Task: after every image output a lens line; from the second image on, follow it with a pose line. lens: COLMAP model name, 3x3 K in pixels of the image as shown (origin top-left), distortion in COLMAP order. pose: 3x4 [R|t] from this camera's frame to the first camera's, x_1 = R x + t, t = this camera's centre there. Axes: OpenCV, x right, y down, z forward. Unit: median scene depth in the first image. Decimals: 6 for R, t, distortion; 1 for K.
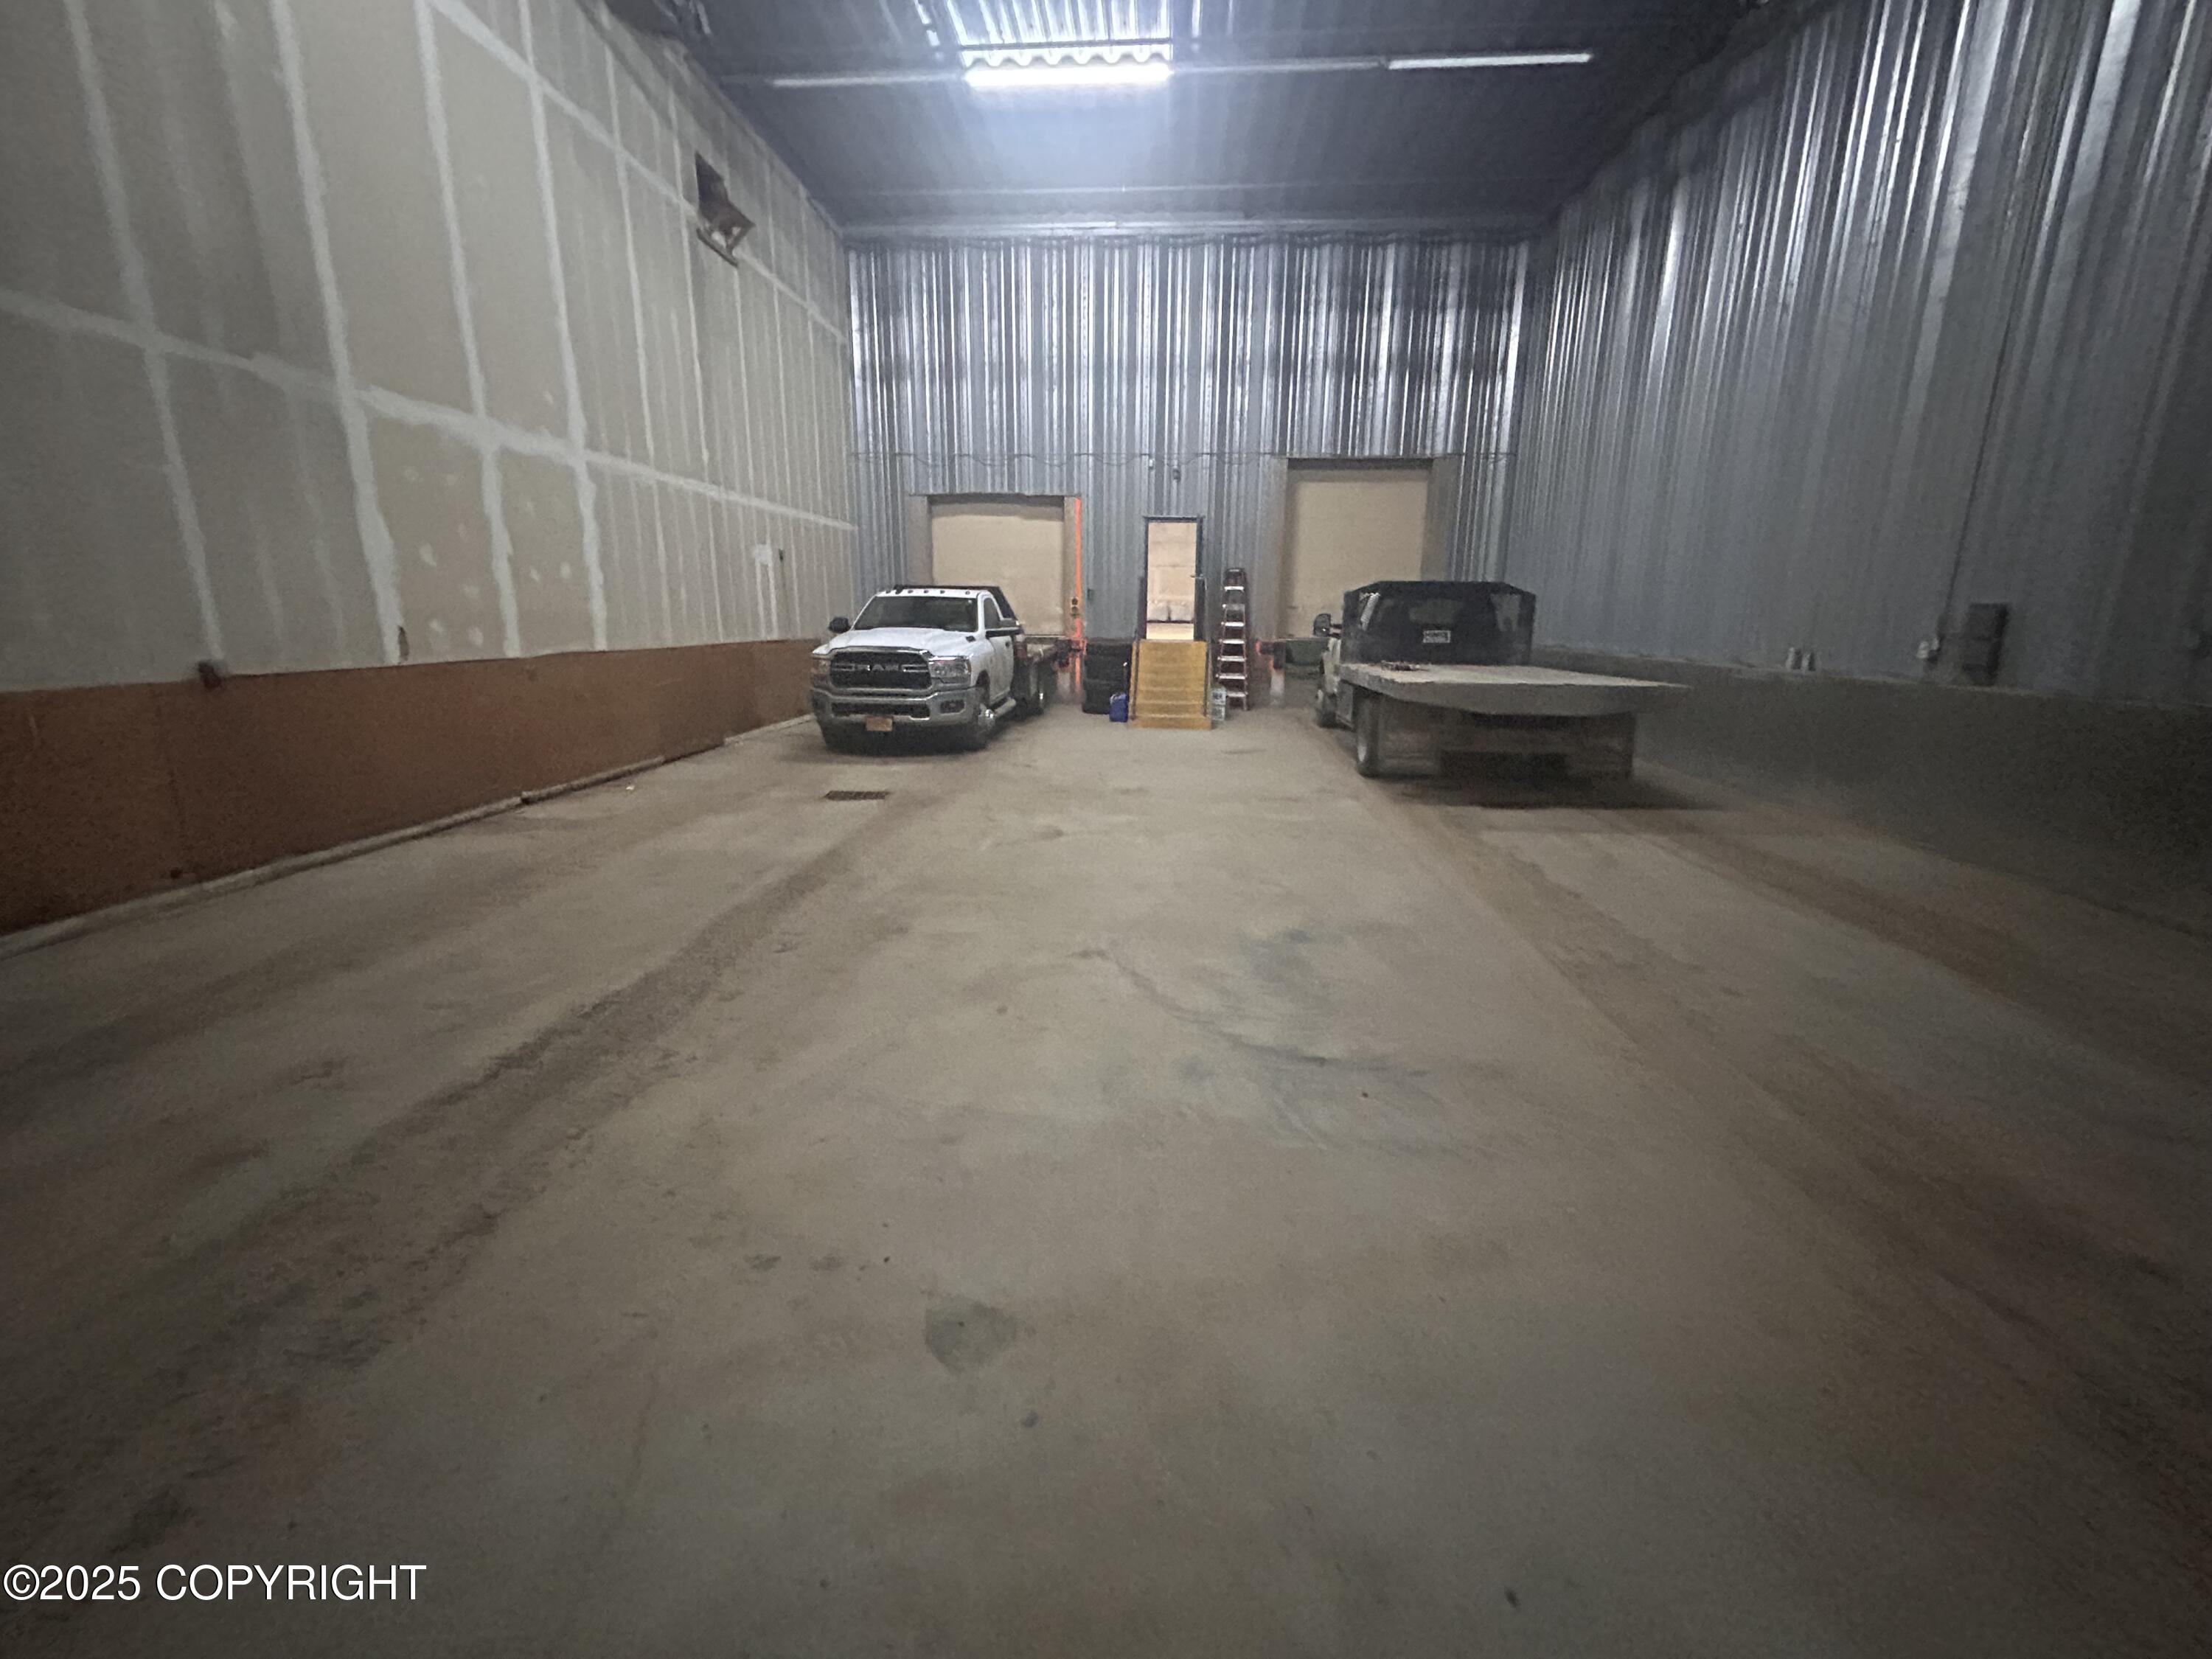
lens RADIAL K [[886.3, 0, 1106.0], [0, 886.3, 829.5], [0, 0, 1]] dist [-0.001007, -0.000172]
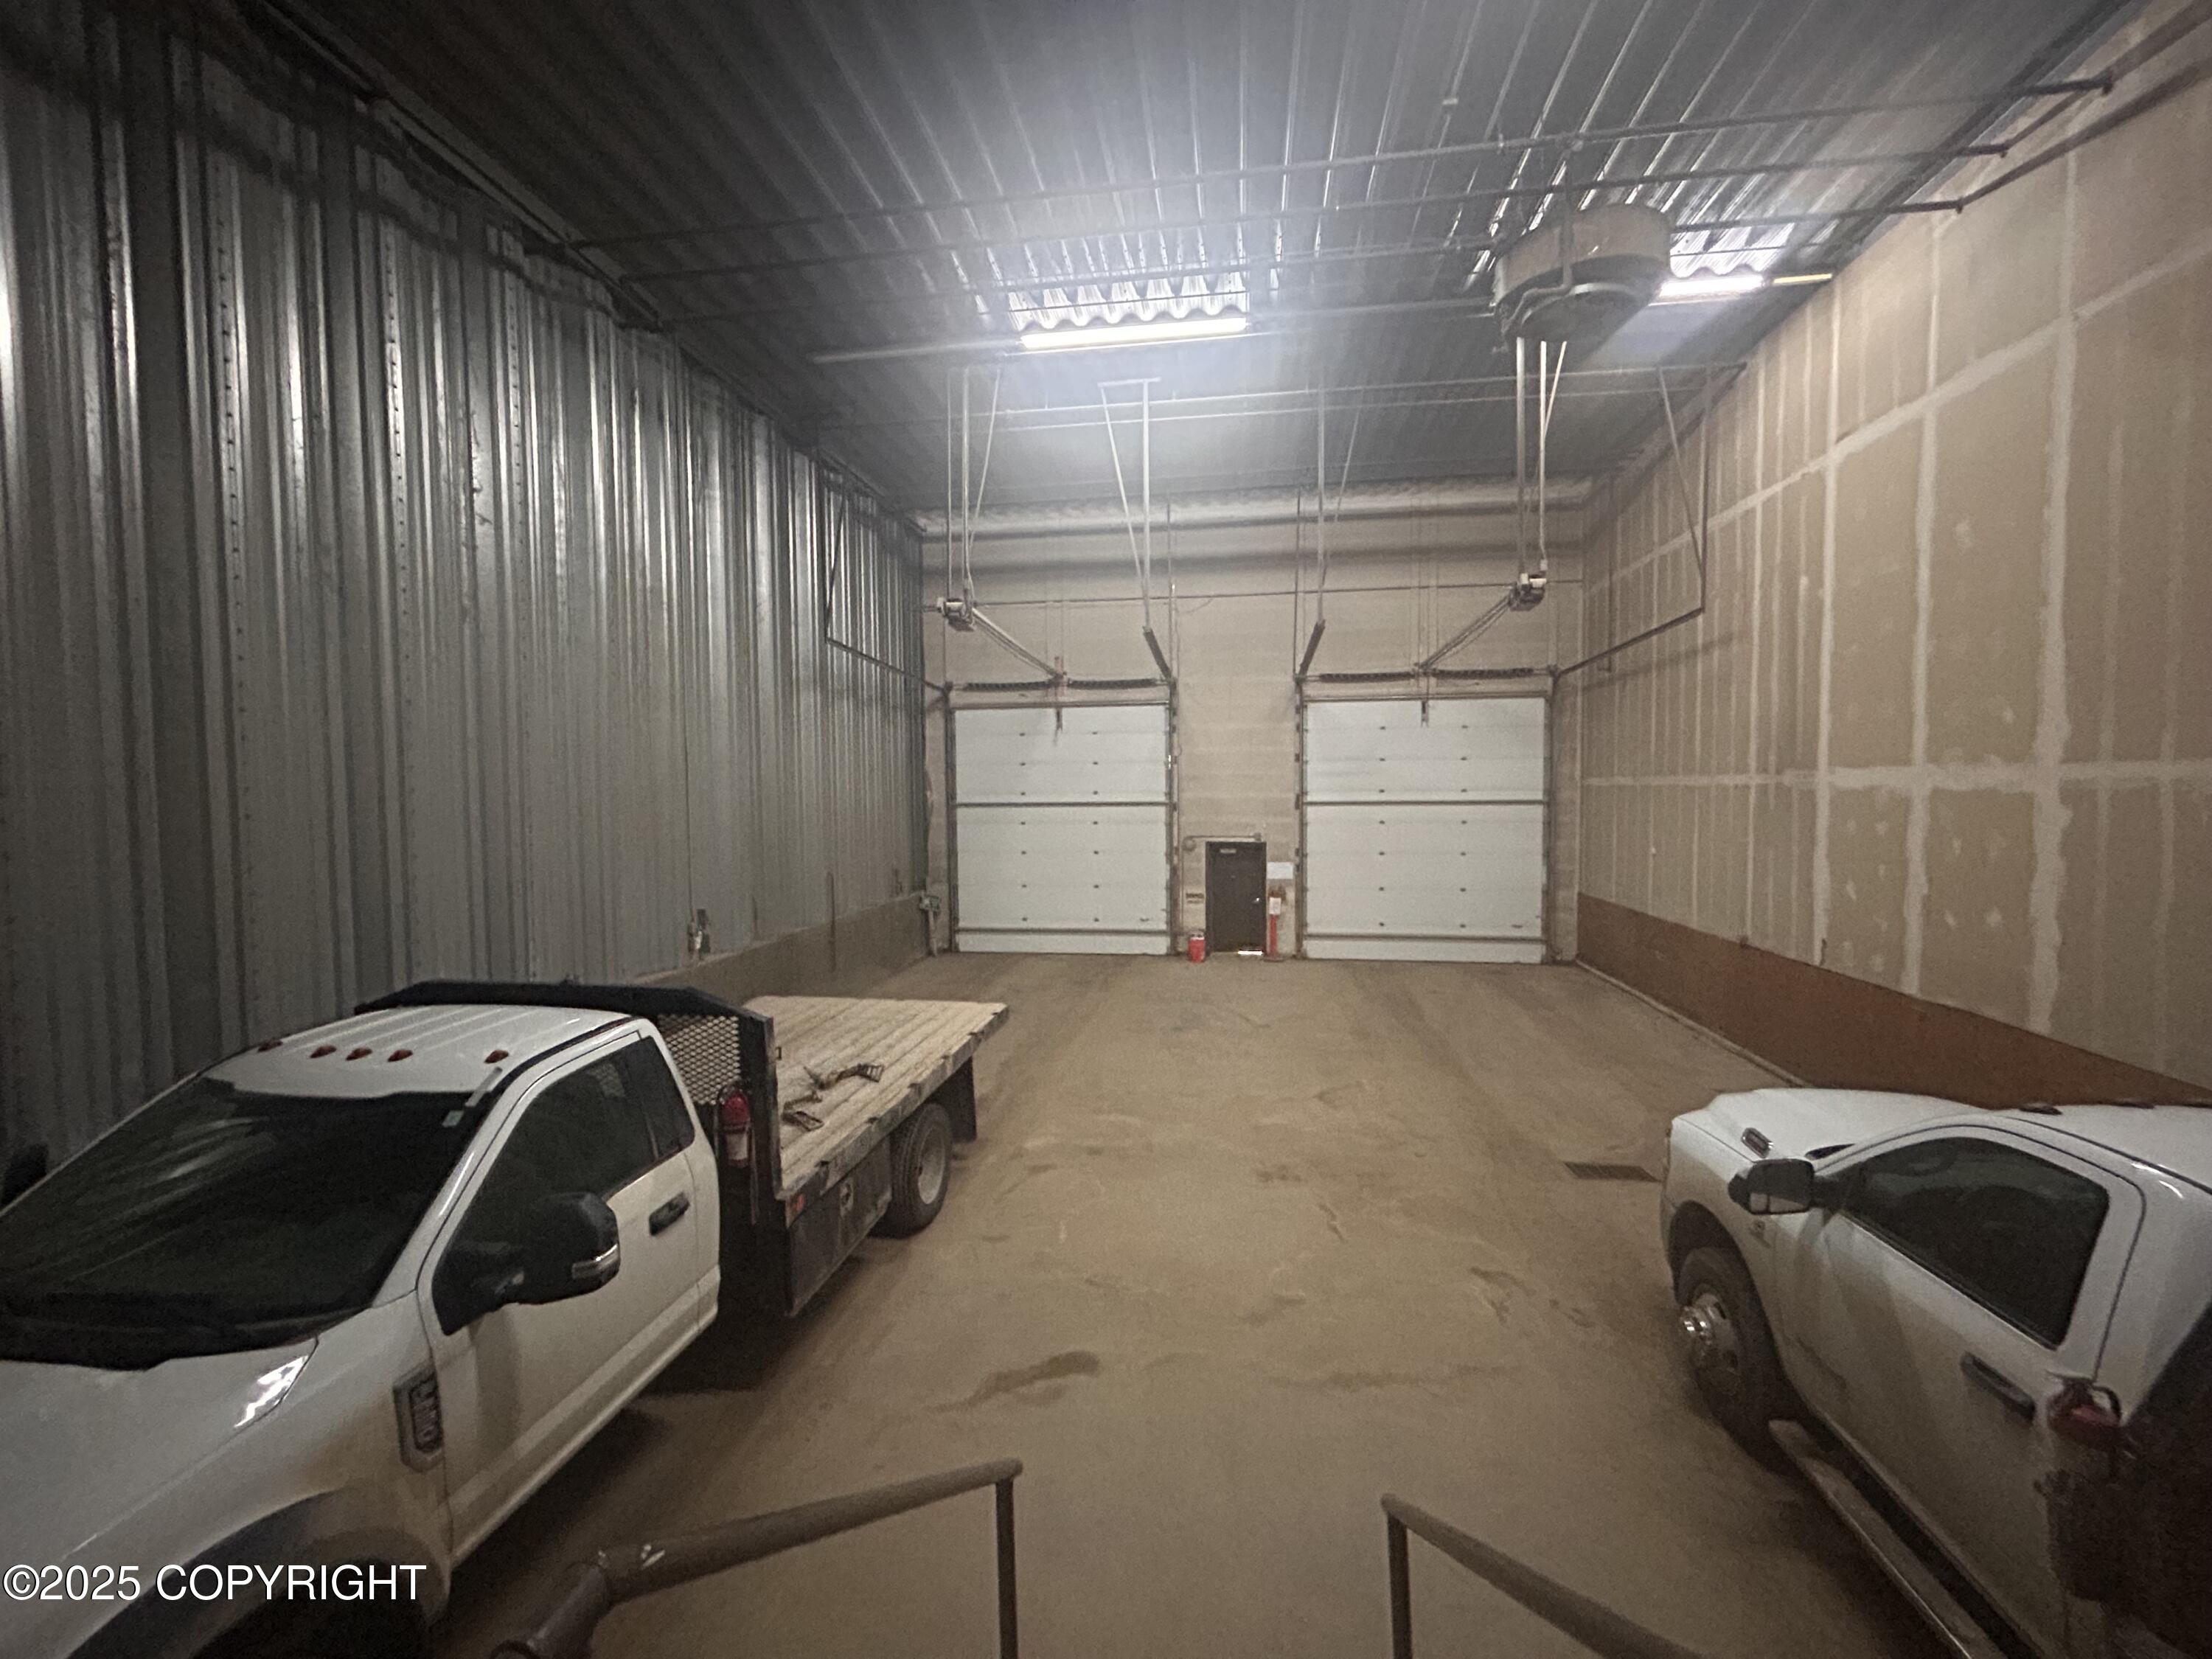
lens RADIAL K [[886.3, 0, 1106.0], [0, 886.3, 829.5], [0, 0, 1]] dist [-0.001007, -0.000172]
pose [[-0.996288, 0.004871, 0.085950, 0.138379], [0.029053, 0.958848, 0.282428, -0.708898], [-0.081038, 0.283877, -0.955430, 2.066107]]
